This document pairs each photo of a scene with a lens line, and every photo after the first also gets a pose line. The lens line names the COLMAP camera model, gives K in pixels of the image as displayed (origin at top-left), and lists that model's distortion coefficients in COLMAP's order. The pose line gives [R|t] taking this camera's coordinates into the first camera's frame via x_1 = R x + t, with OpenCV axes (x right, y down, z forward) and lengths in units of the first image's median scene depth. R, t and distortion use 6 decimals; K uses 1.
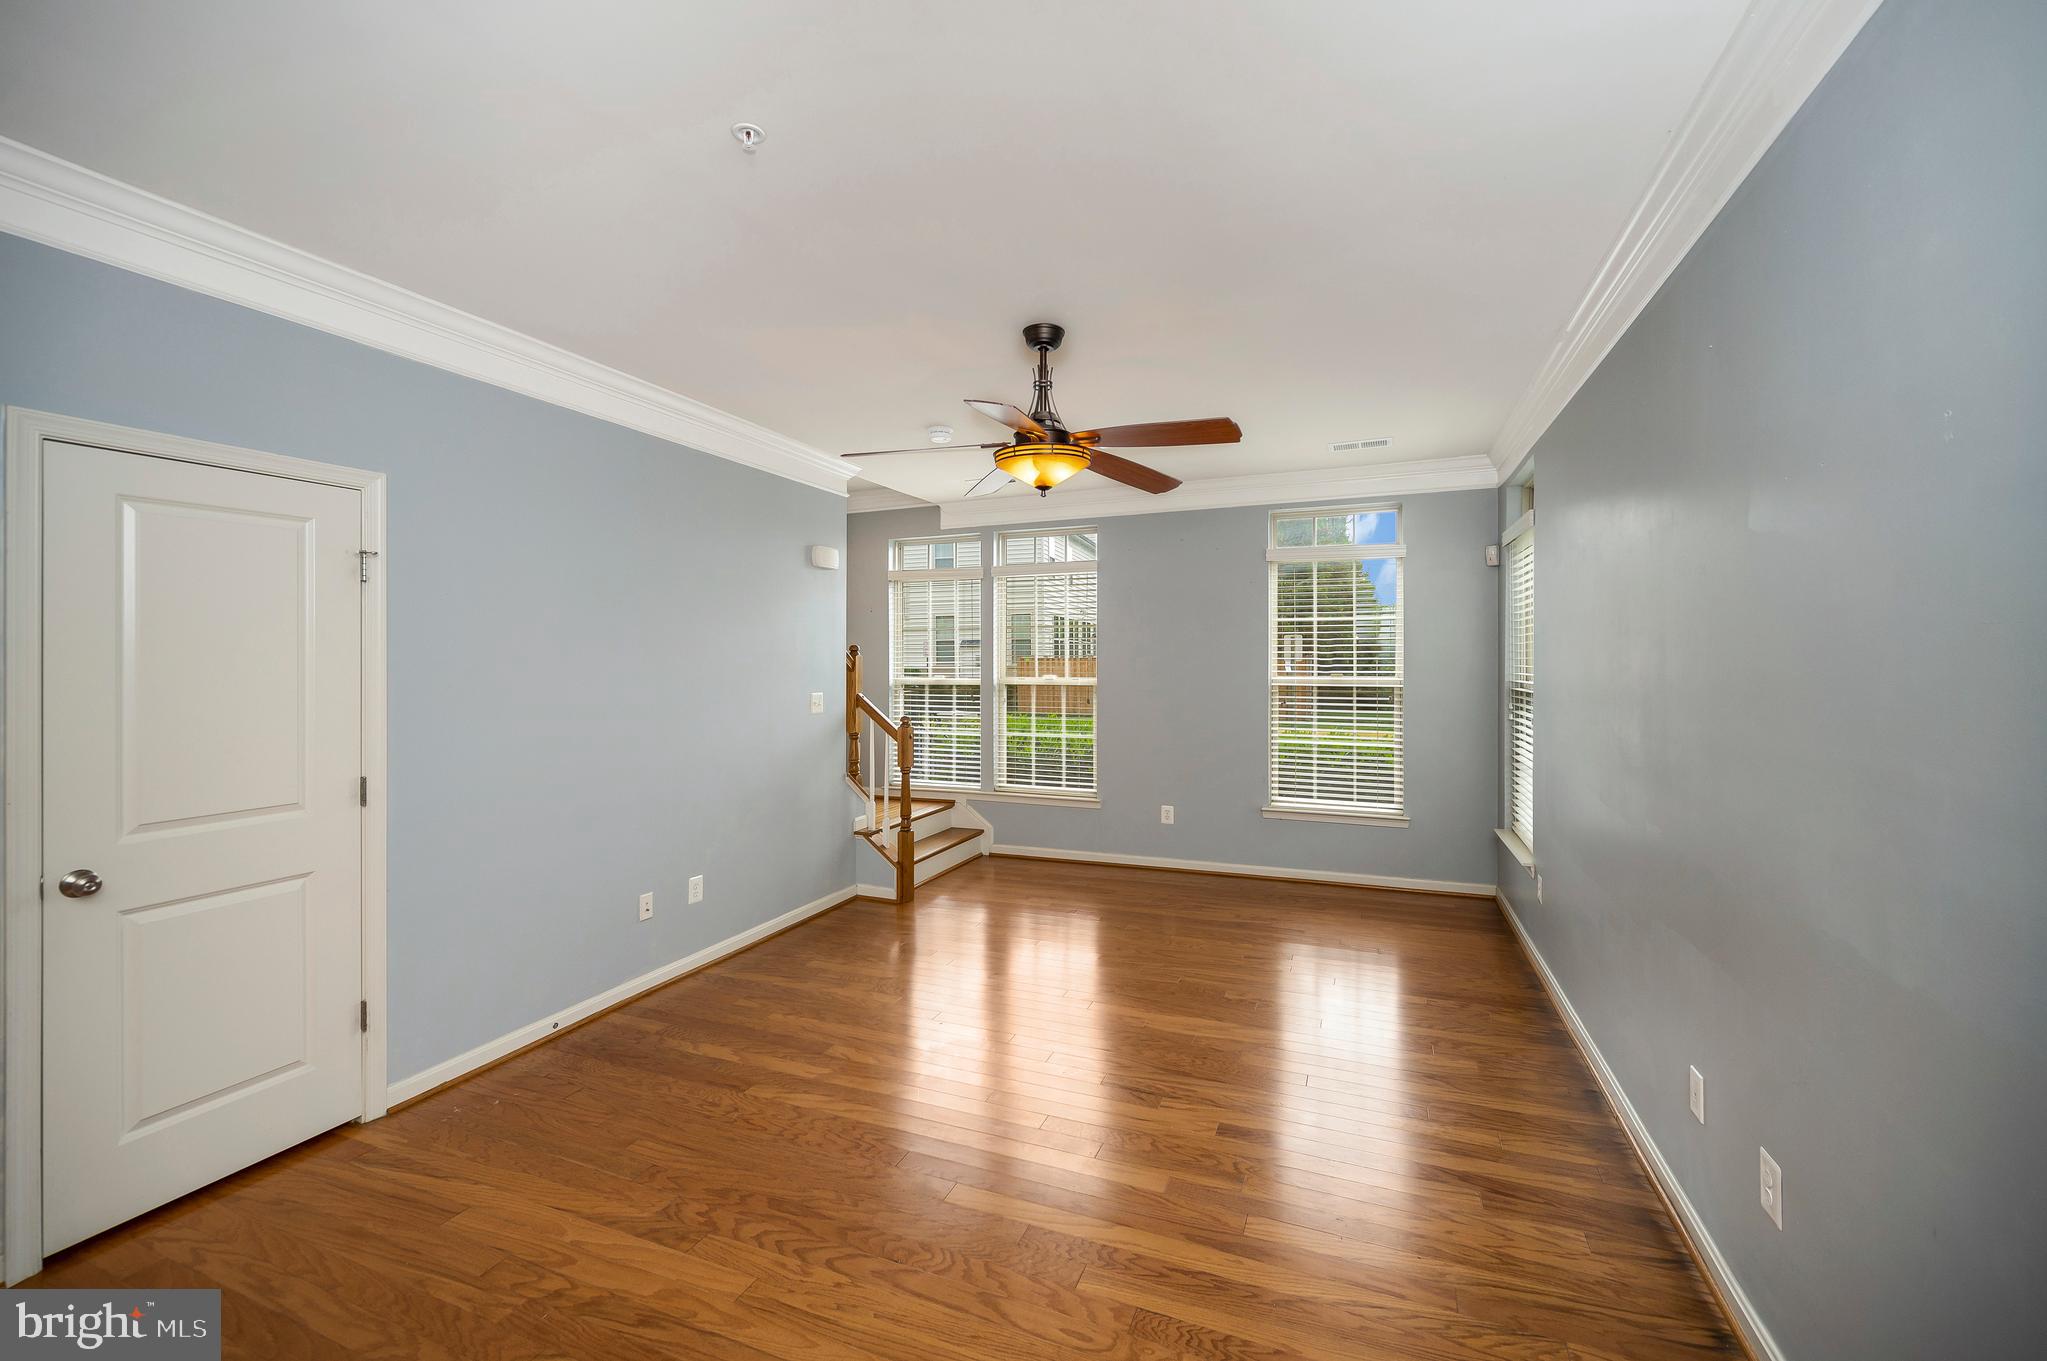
lens RADIAL K [[842.6, 0, 1041.8], [0, 842.6, 642.1], [0, 0, 1]] dist [-0.000052, 0.000018]
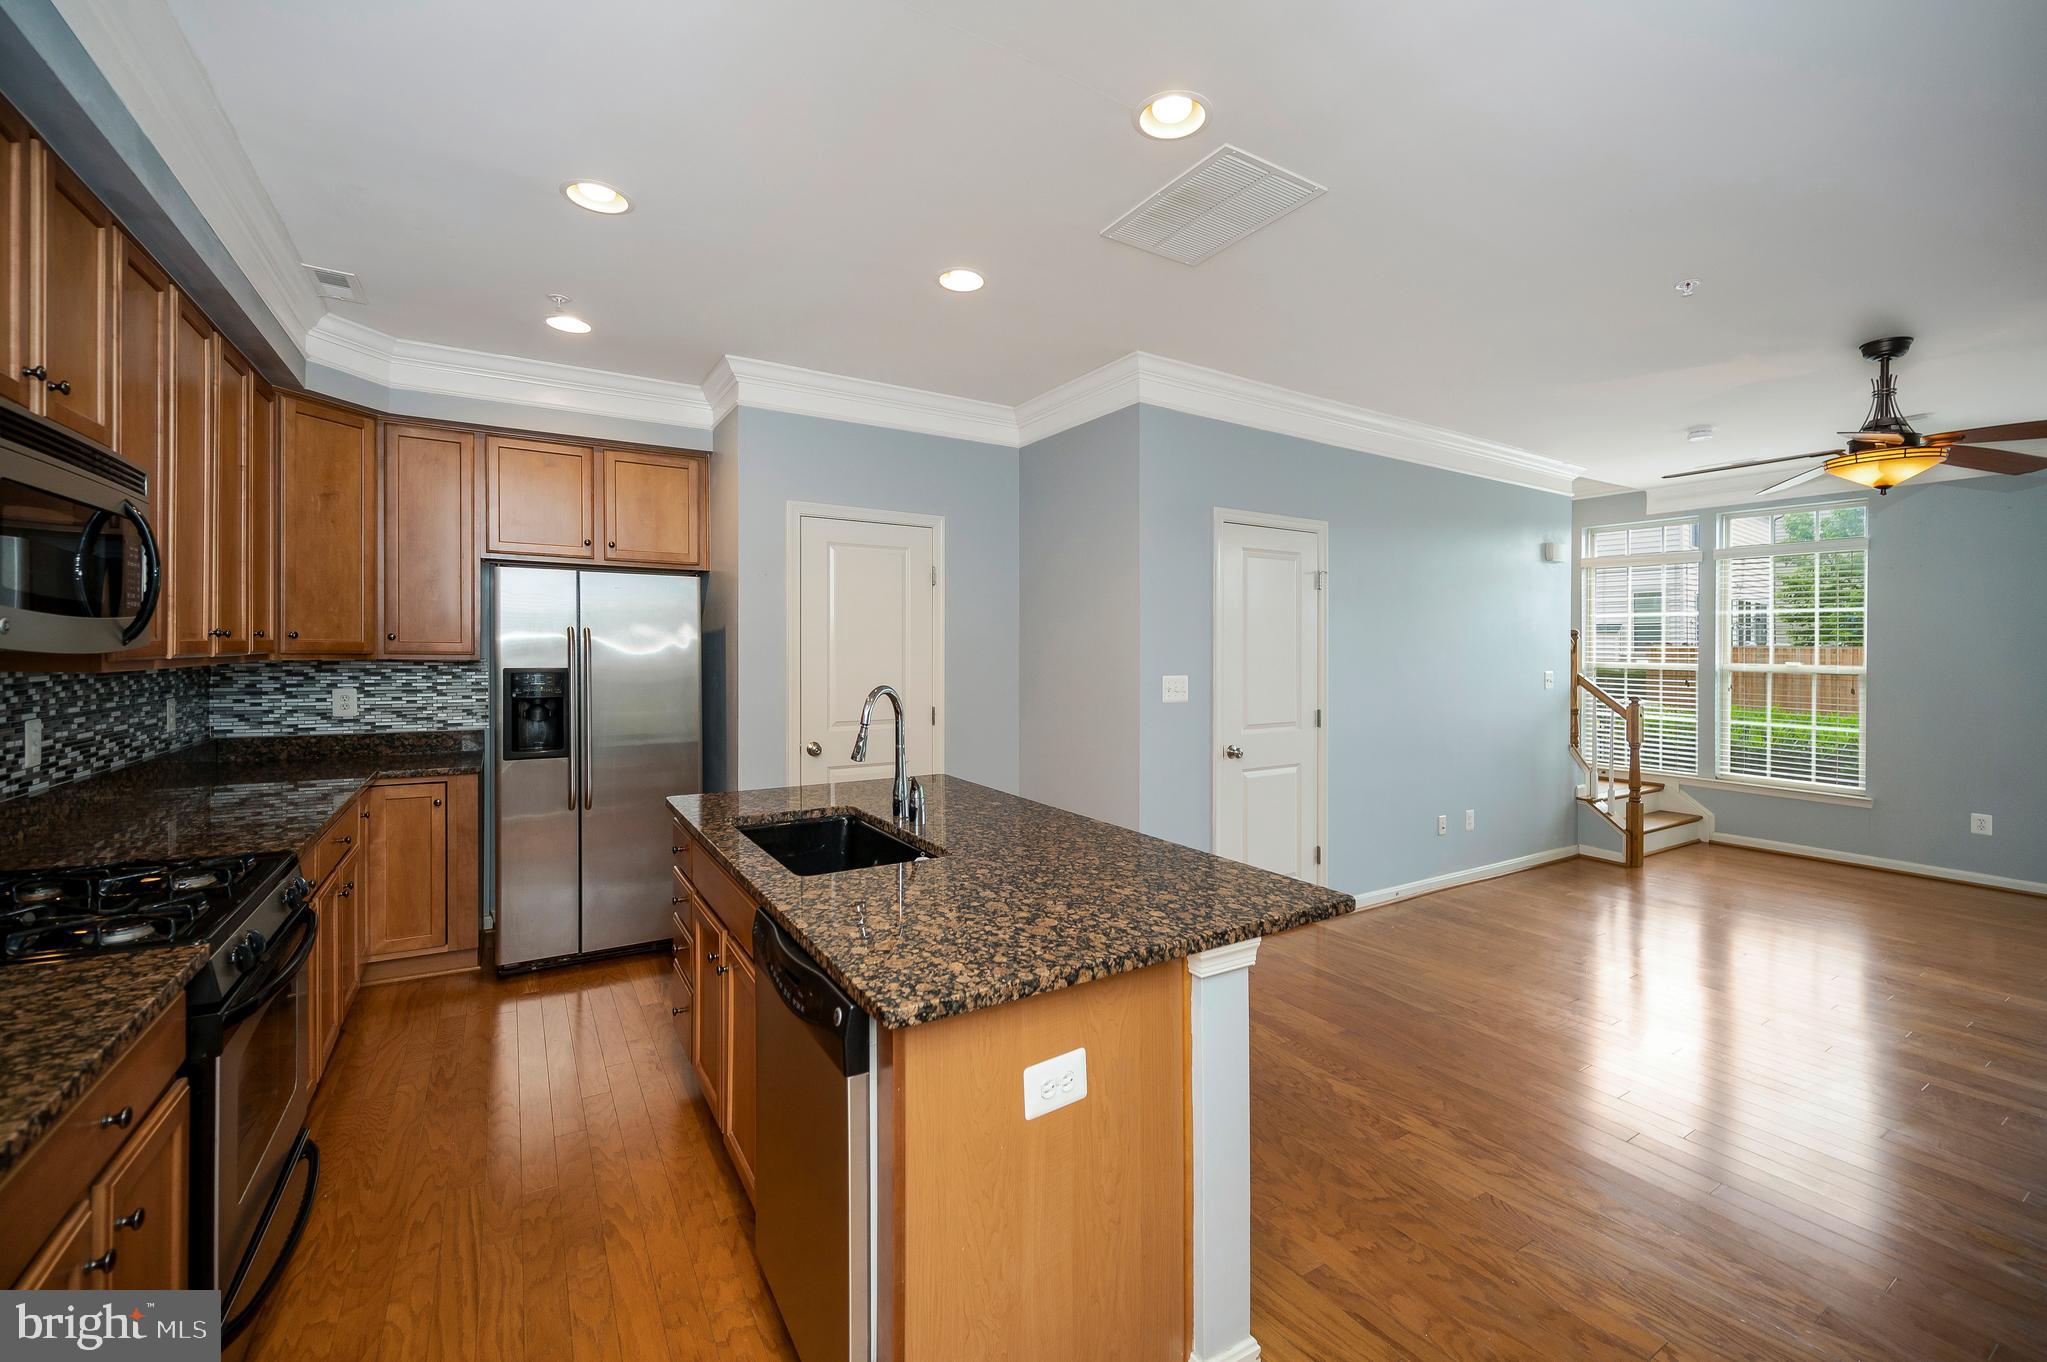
lens RADIAL K [[842.6, 0, 1041.8], [0, 842.6, 642.6], [0, 0, 1]] dist [-0.000052, 0.000018]
pose [[0.804117, 0.013161, -0.594325, -0.158337], [-0.001035, 0.999784, 0.020740, -0.002340], [0.594470, -0.016062, 0.803958, -0.376650]]
